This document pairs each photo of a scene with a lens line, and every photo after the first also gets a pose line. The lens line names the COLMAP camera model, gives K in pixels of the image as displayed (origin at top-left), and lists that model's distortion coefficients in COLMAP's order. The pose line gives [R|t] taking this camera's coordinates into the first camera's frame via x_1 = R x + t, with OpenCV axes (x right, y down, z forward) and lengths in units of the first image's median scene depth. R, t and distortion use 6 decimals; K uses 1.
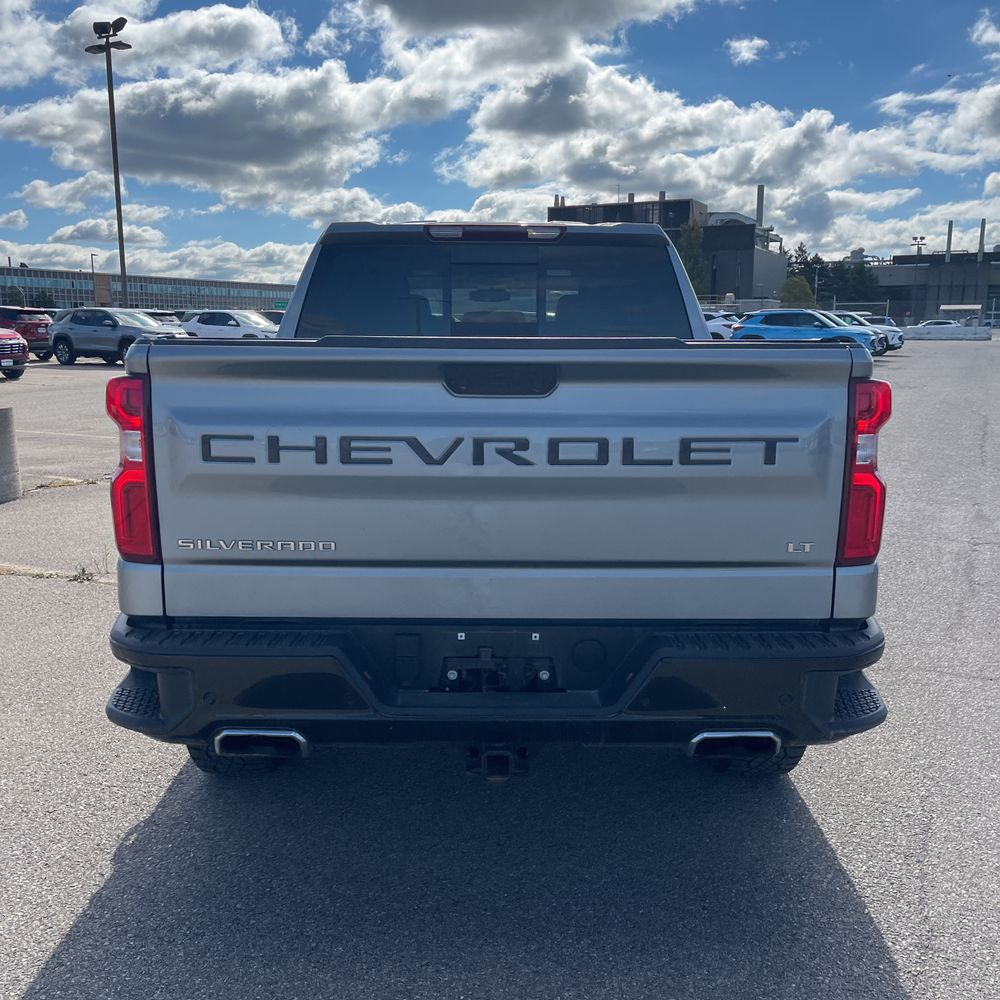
lens RADIAL K [[1016.1, 0, 489.5], [0, 1016.1, 496.2], [0, 0, 1]] dist [0.025917, 0.000000]
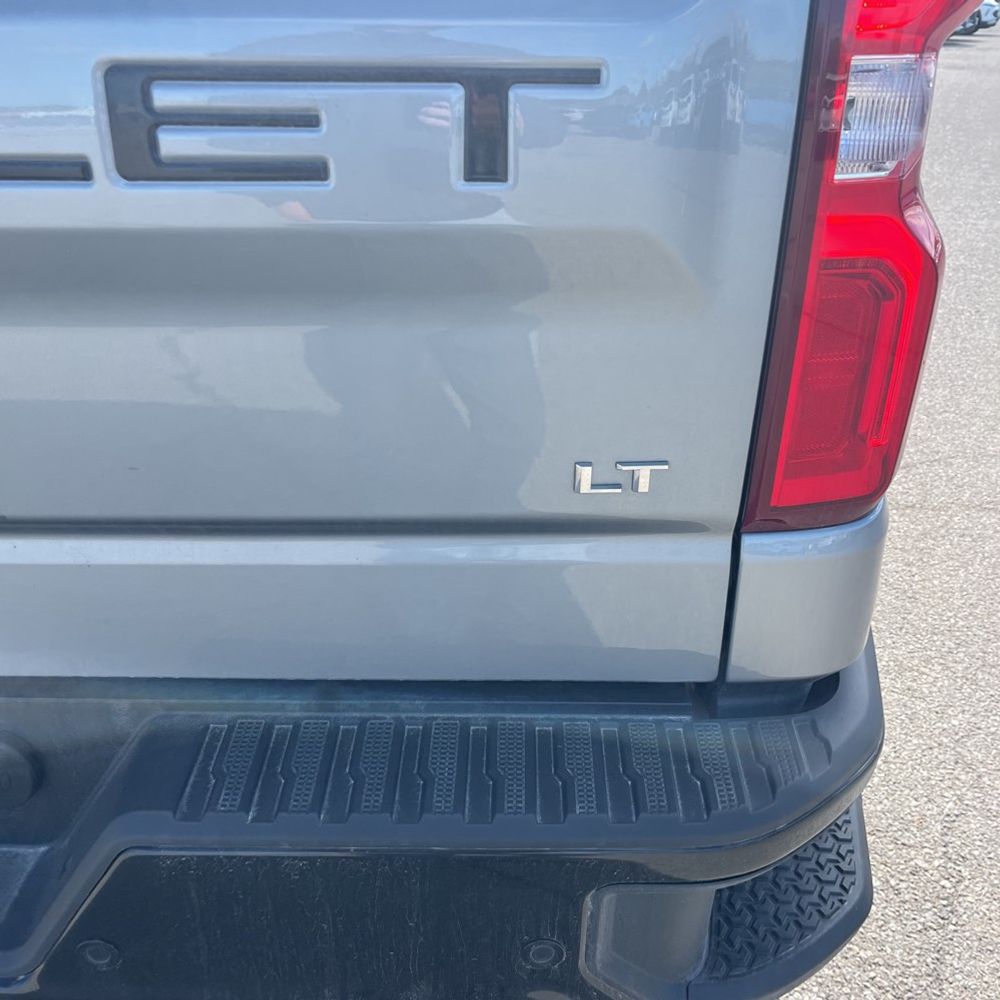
lens RADIAL K [[1016.1, 0, 493.1], [0, 1016.1, 479.8], [0, 0, 1]] dist [0.025917, 0.000000]
pose [[0.999129, 0.014290, -0.039194, 0.217287], [-0.003459, 0.964648, 0.263520, -0.019940], [0.041574, -0.263155, 0.963857, 0.555551]]
